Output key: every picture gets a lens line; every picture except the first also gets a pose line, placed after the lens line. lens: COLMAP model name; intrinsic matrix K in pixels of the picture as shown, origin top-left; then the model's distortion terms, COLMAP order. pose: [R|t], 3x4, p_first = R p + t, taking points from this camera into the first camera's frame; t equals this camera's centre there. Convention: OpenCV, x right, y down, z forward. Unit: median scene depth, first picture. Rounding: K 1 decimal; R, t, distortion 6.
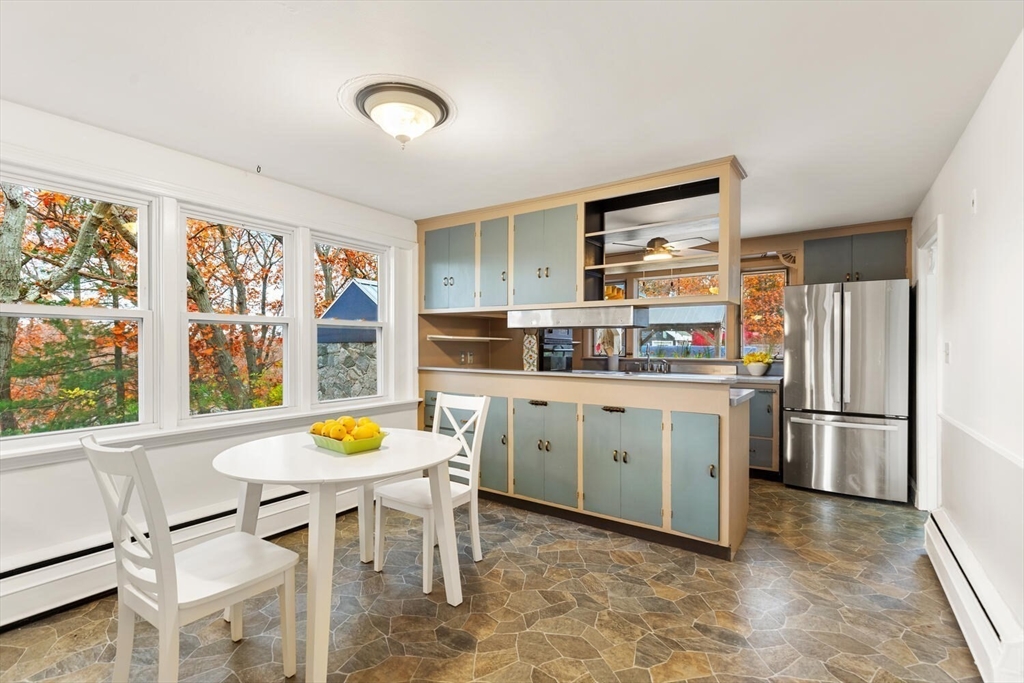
lens RADIAL K [[473.3, 0, 510.6], [0, 473.3, 351.4], [0, 0, 1]] dist [0.001845, 0.000022]
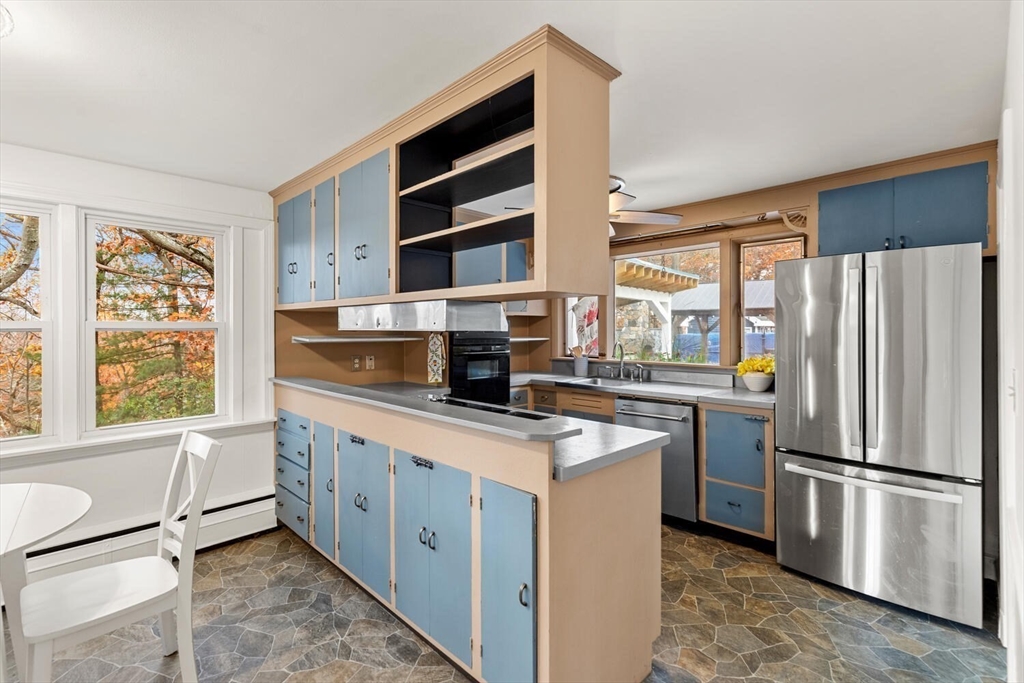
lens RADIAL K [[467.4, 0, 512.0], [0, 467.4, 335.7], [0, 0, 1]] dist [0.001953, -0.000009]
pose [[0.983828, -0.001021, -0.179115, 0.333247], [0.000895, 0.999999, -0.000782, -0.035074], [0.179116, 0.000609, 0.983828, 0.296461]]
